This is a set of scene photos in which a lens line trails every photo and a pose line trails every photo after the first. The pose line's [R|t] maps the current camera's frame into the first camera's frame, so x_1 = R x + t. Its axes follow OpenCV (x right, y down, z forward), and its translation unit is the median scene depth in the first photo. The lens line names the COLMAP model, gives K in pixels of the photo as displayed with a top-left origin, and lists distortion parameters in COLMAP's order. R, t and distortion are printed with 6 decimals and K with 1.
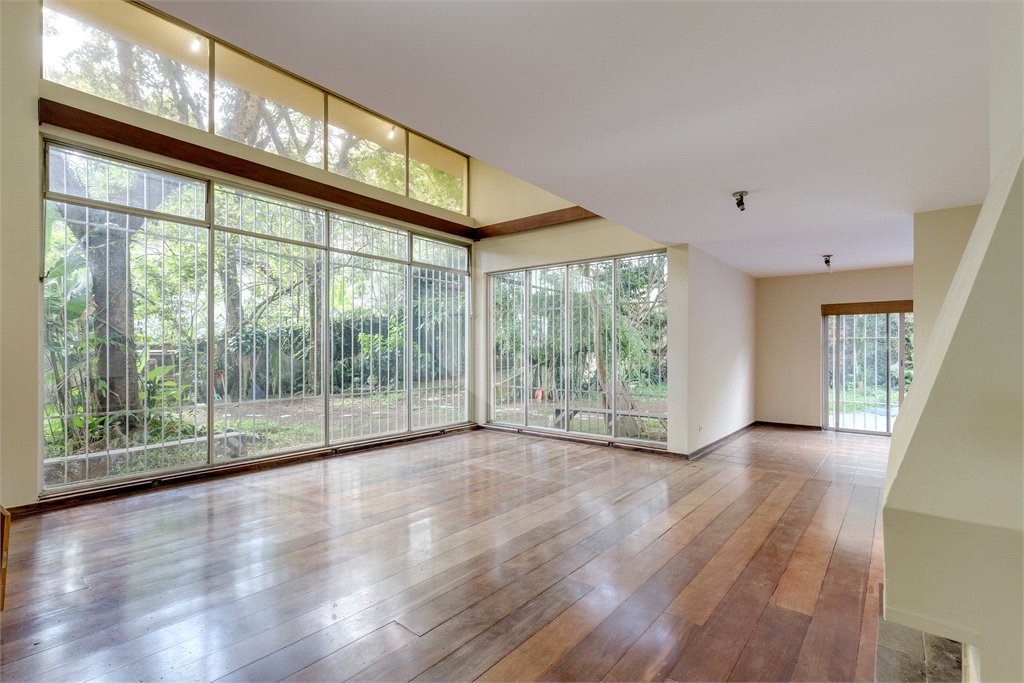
lens RADIAL K [[460.5, 0, 519.2], [0, 460.5, 346.5], [0, 0, 1]] dist [-0.000334, -0.000160]
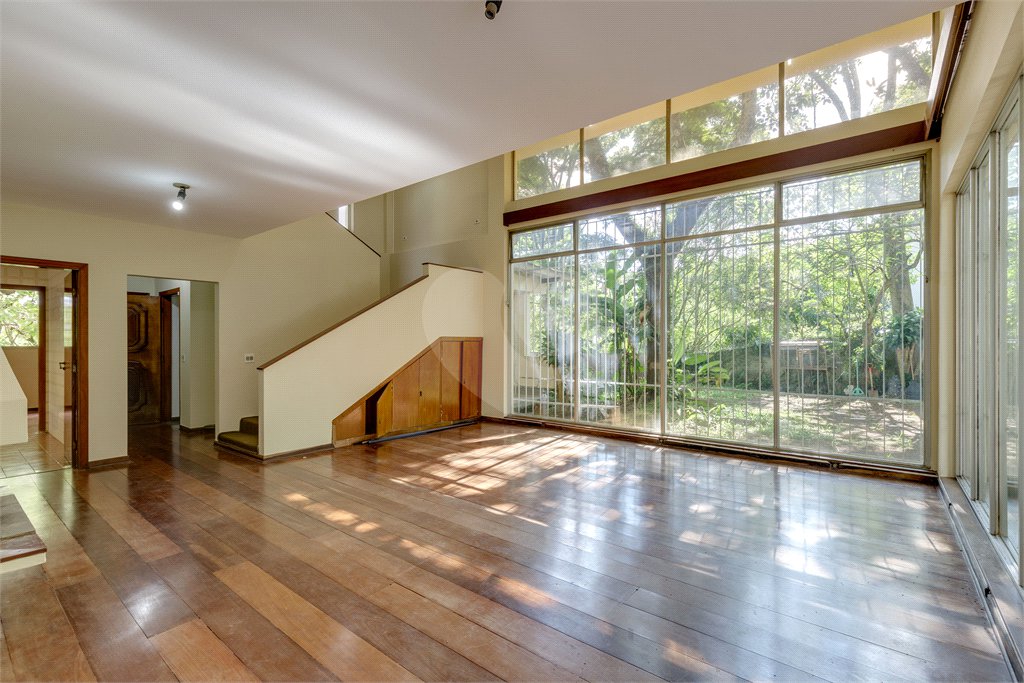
lens RADIAL K [[460.5, 0, 519.1], [0, 460.5, 345.4], [0, 0, 1]] dist [-0.000334, -0.000160]
pose [[0.022741, -0.004437, -0.999732, 0.808848], [0.006599, 0.999969, -0.004288, 0.026335], [0.999720, -0.006499, 0.022770, 0.899327]]
